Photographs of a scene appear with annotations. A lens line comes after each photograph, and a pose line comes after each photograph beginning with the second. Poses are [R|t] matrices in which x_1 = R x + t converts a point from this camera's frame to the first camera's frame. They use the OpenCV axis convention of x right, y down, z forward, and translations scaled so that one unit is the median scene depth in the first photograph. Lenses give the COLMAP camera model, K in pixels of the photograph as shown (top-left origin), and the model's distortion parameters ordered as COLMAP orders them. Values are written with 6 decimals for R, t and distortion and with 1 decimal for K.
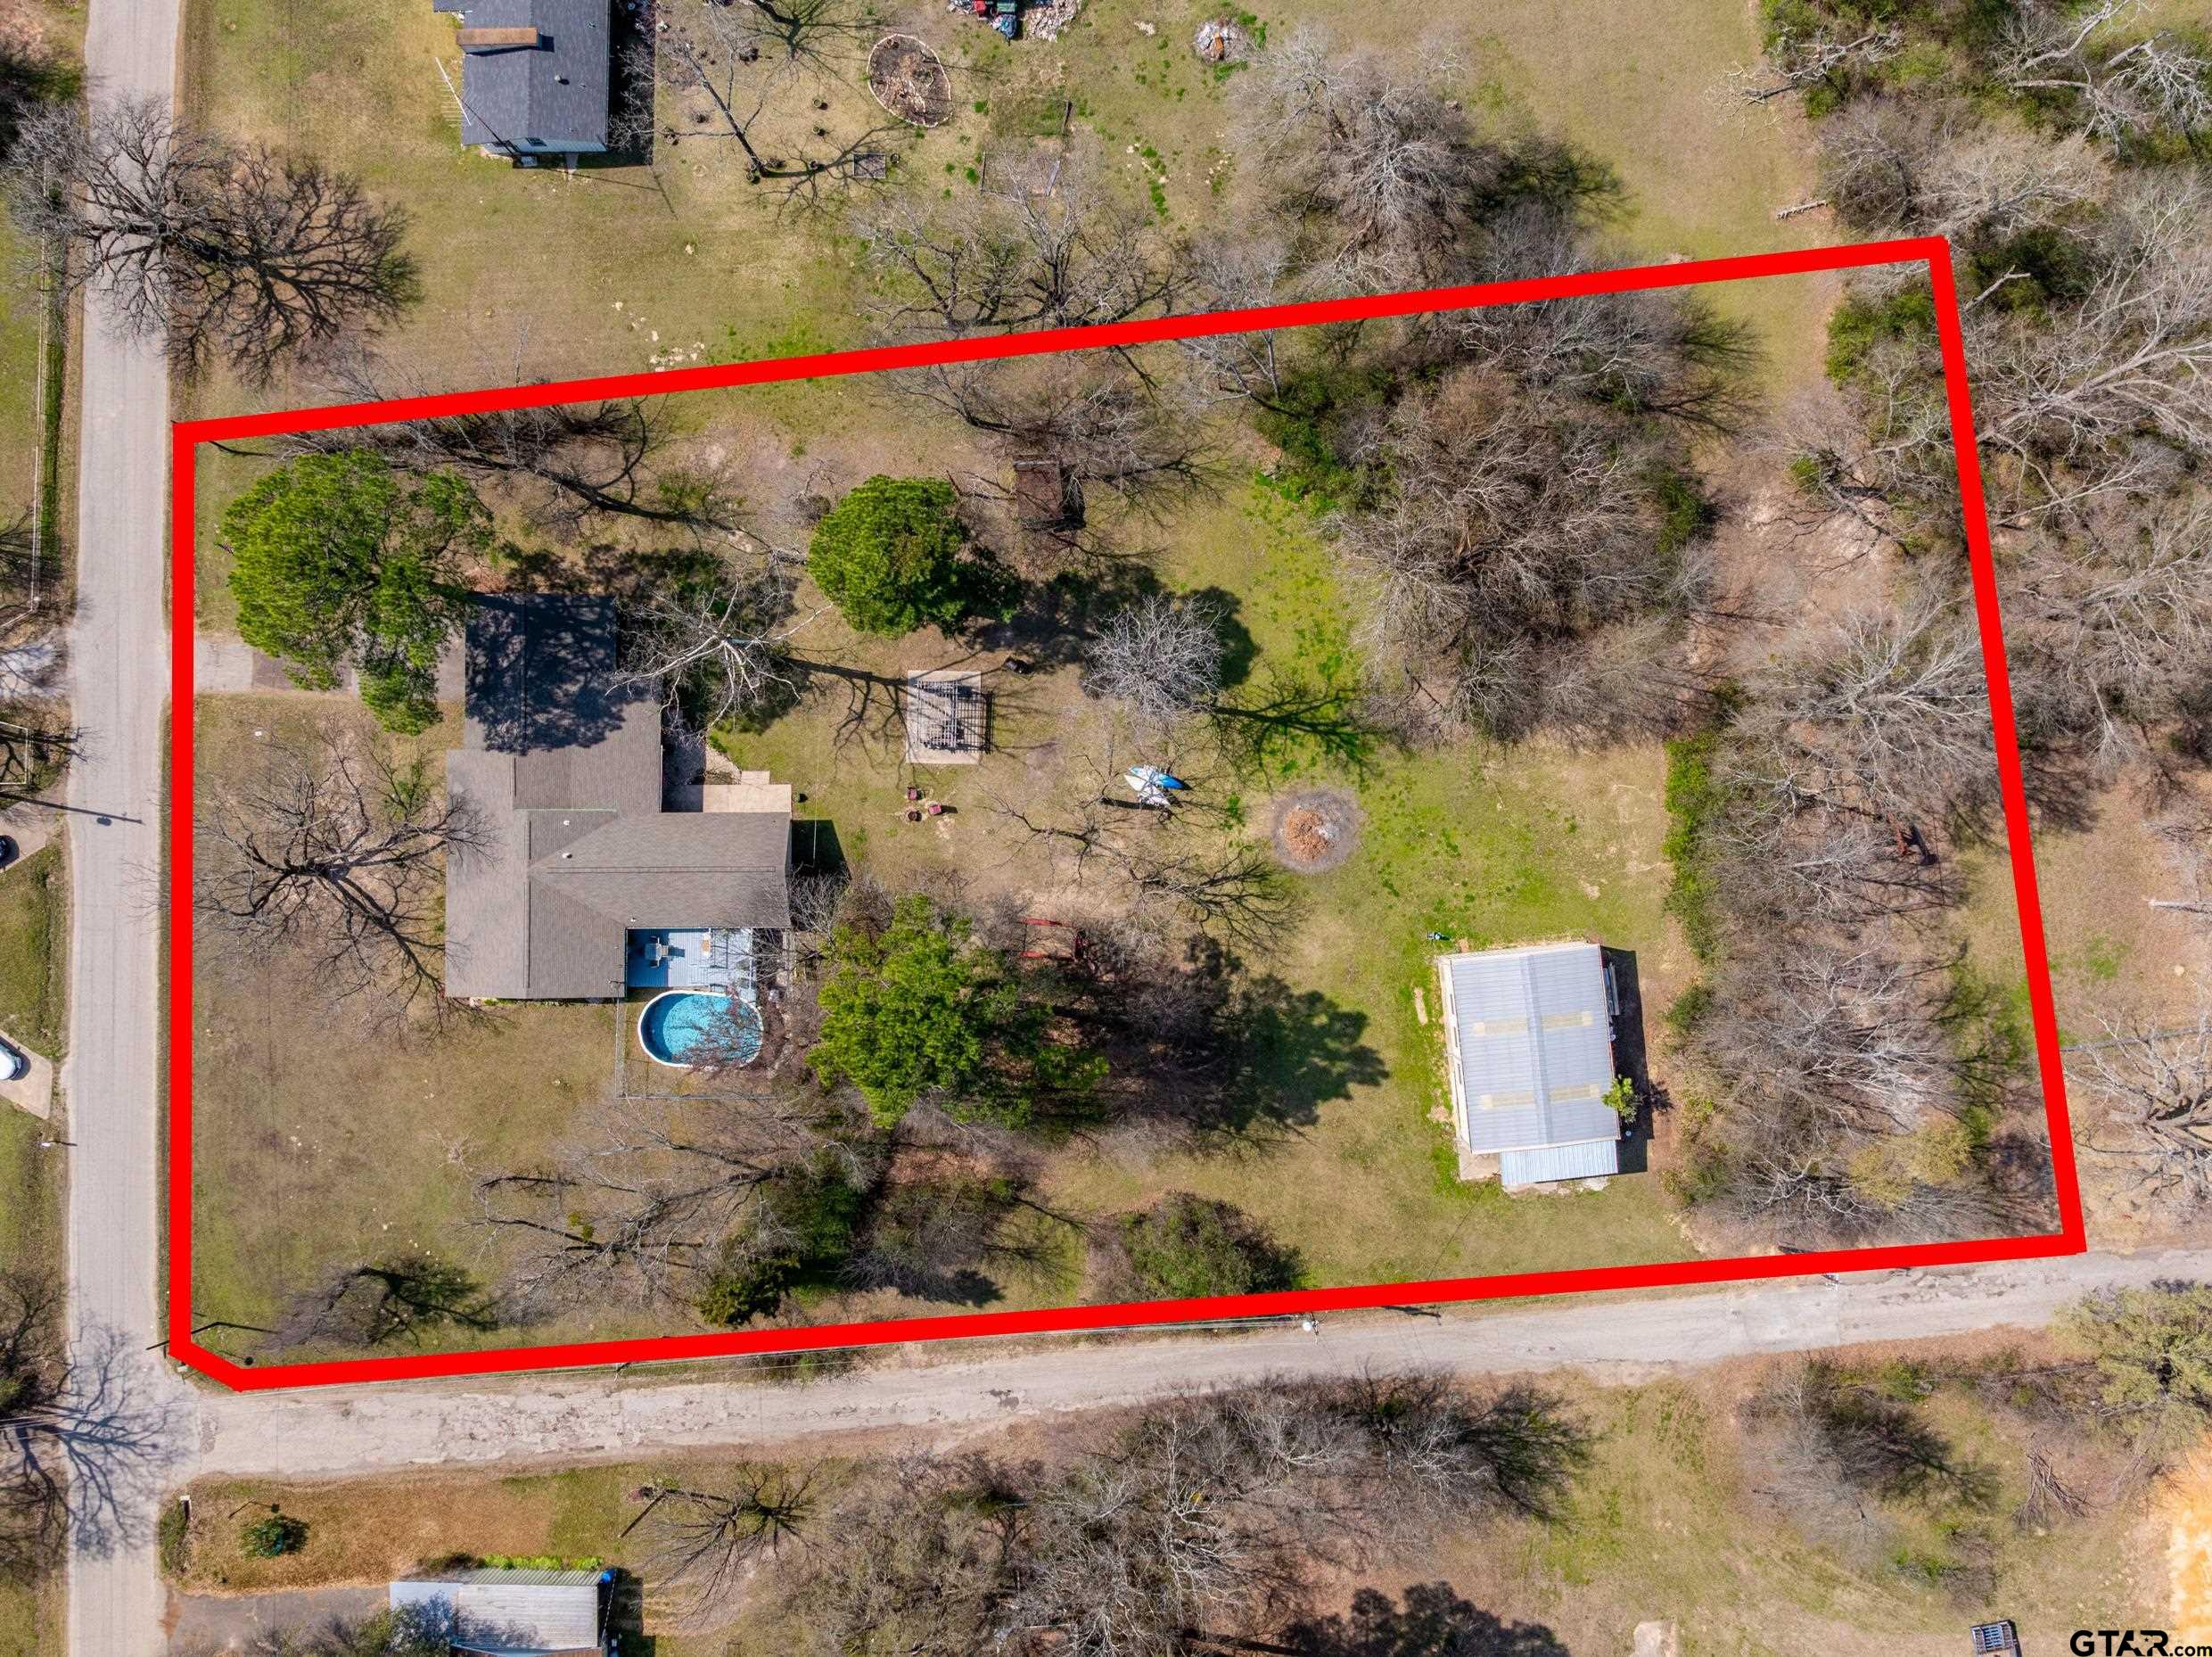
lens RADIAL K [[1558.2, 0, 1106.0], [0, 1558.2, 828.5], [0, 0, 1]] dist [-0.043640, -0.003150]
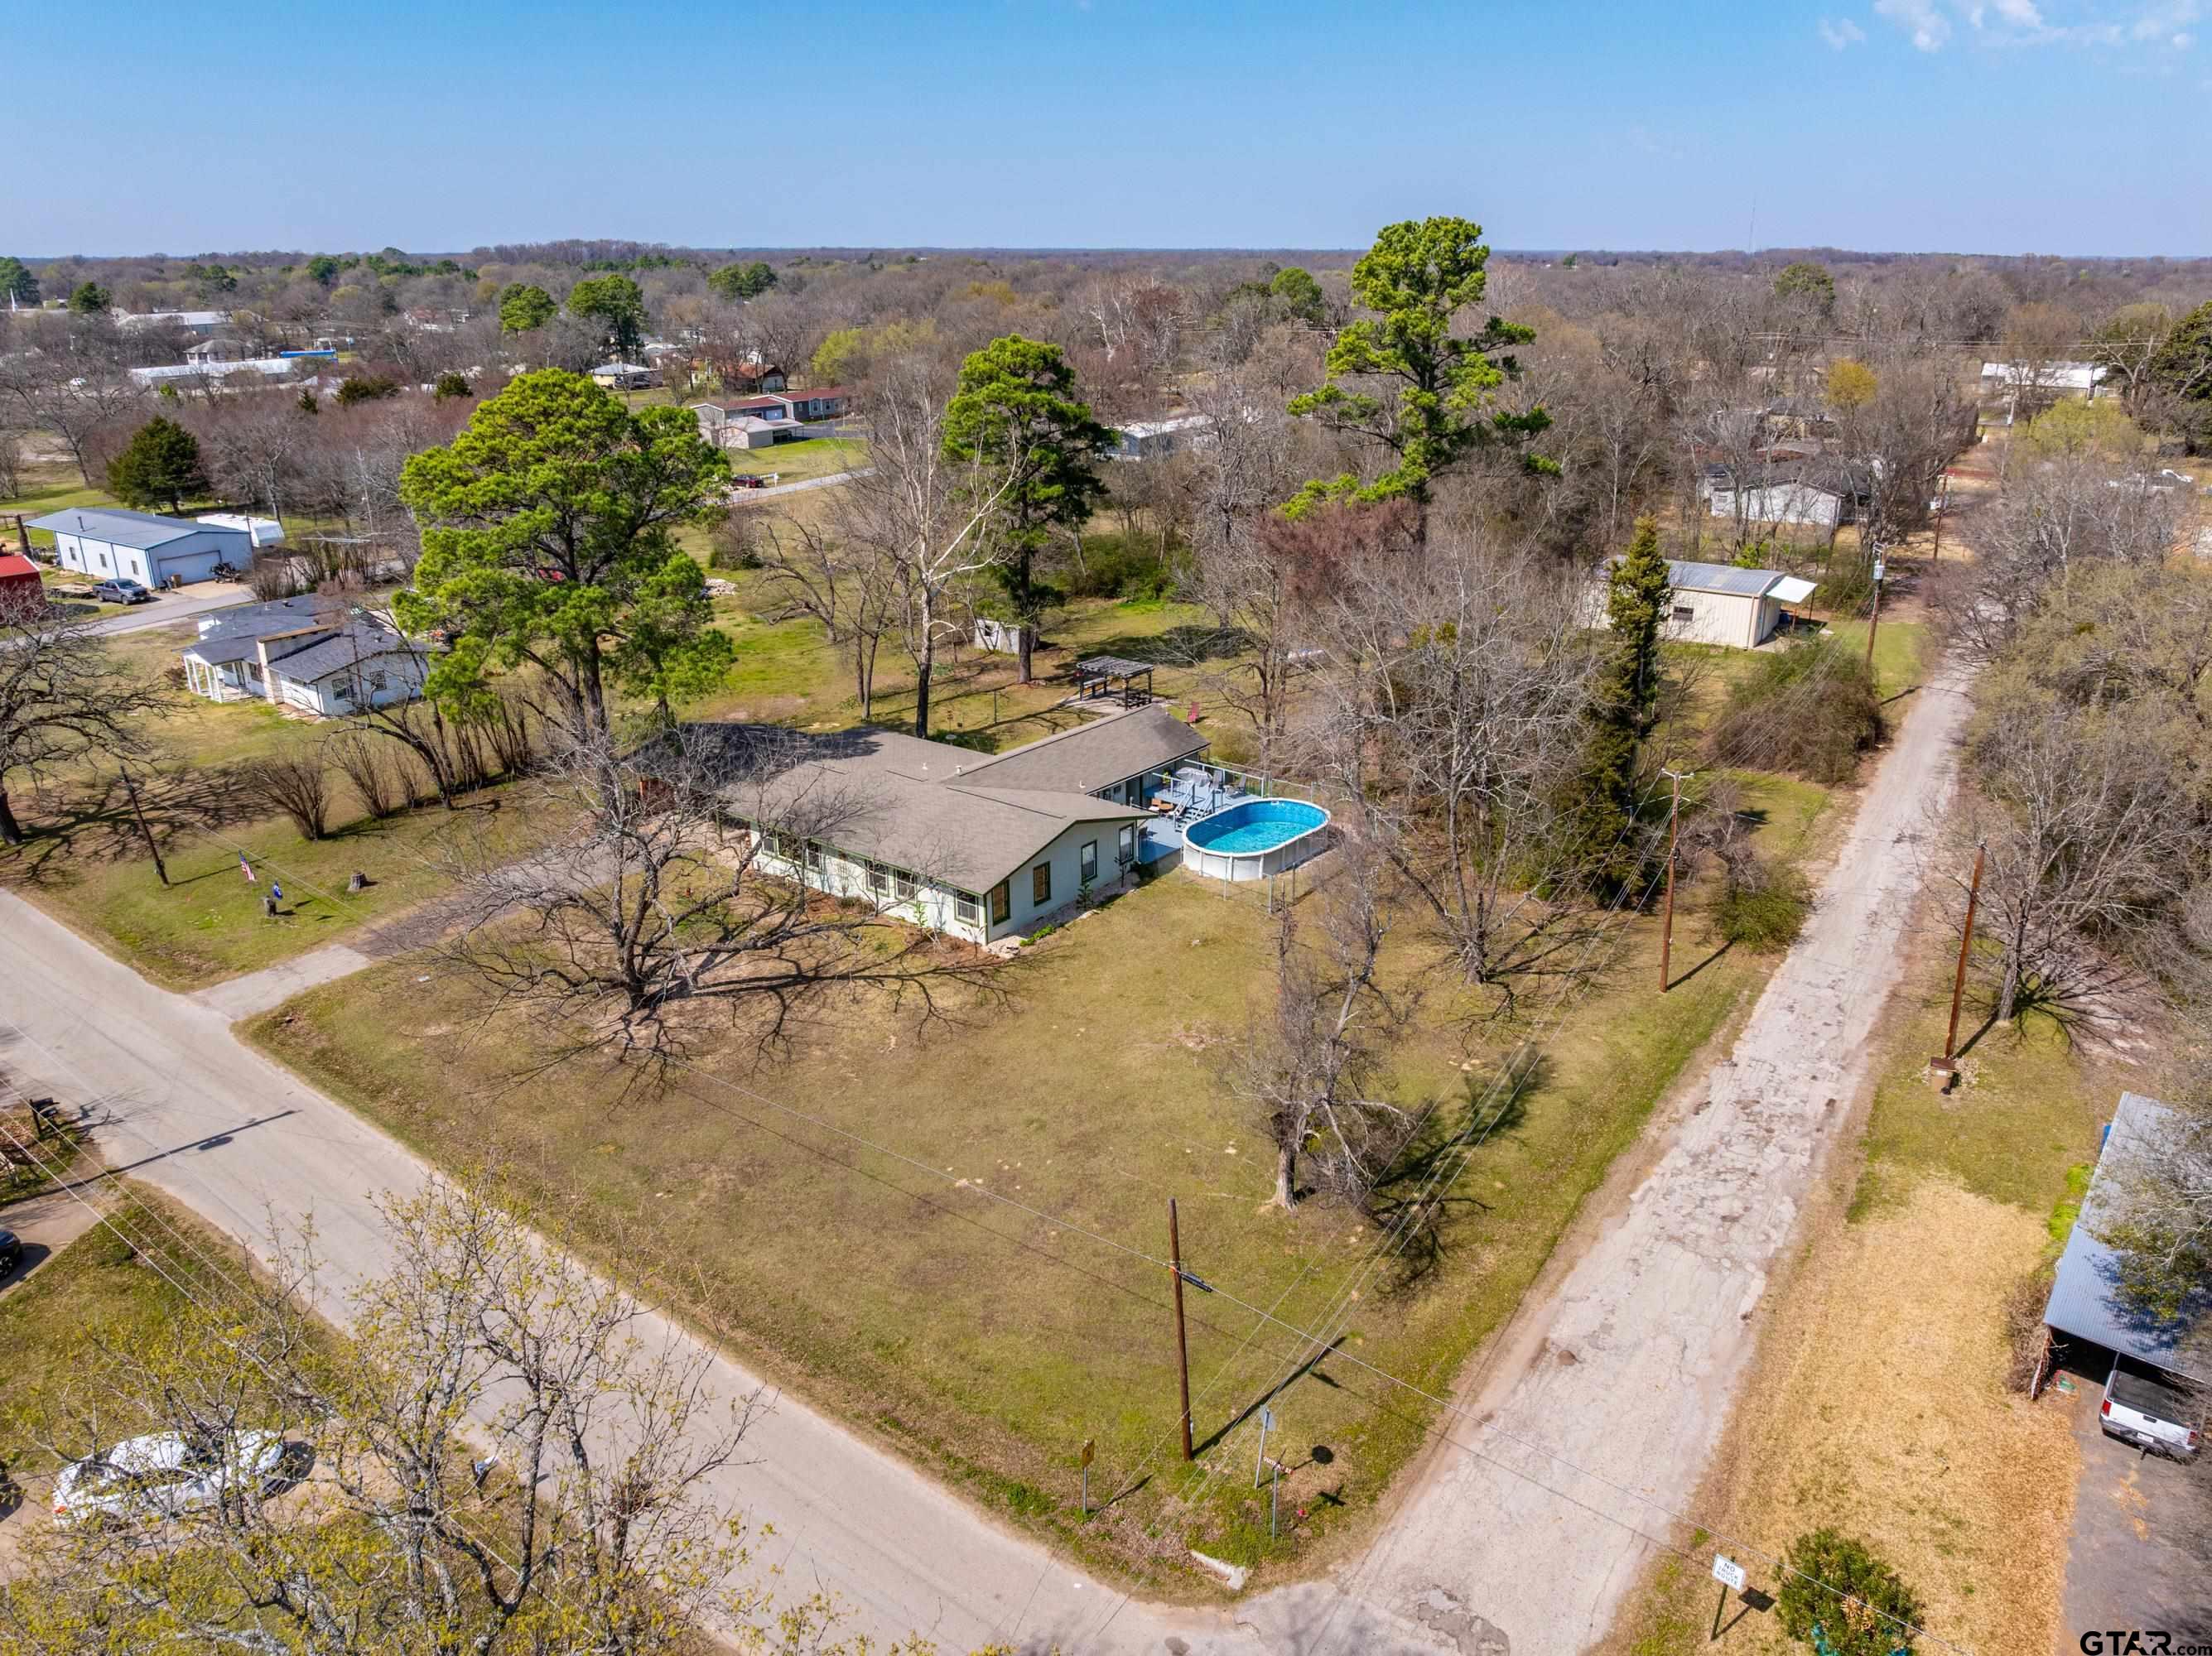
lens RADIAL K [[1557.8, 0, 1106.0], [0, 1557.8, 828.0], [0, 0, 1]] dist [-0.043640, -0.003150]
pose [[0.622127, -0.271569, 0.734308, -0.818368], [0.782682, 0.238690, -0.574836, 0.481143], [-0.019164, 0.932351, 0.361047, 0.729313]]
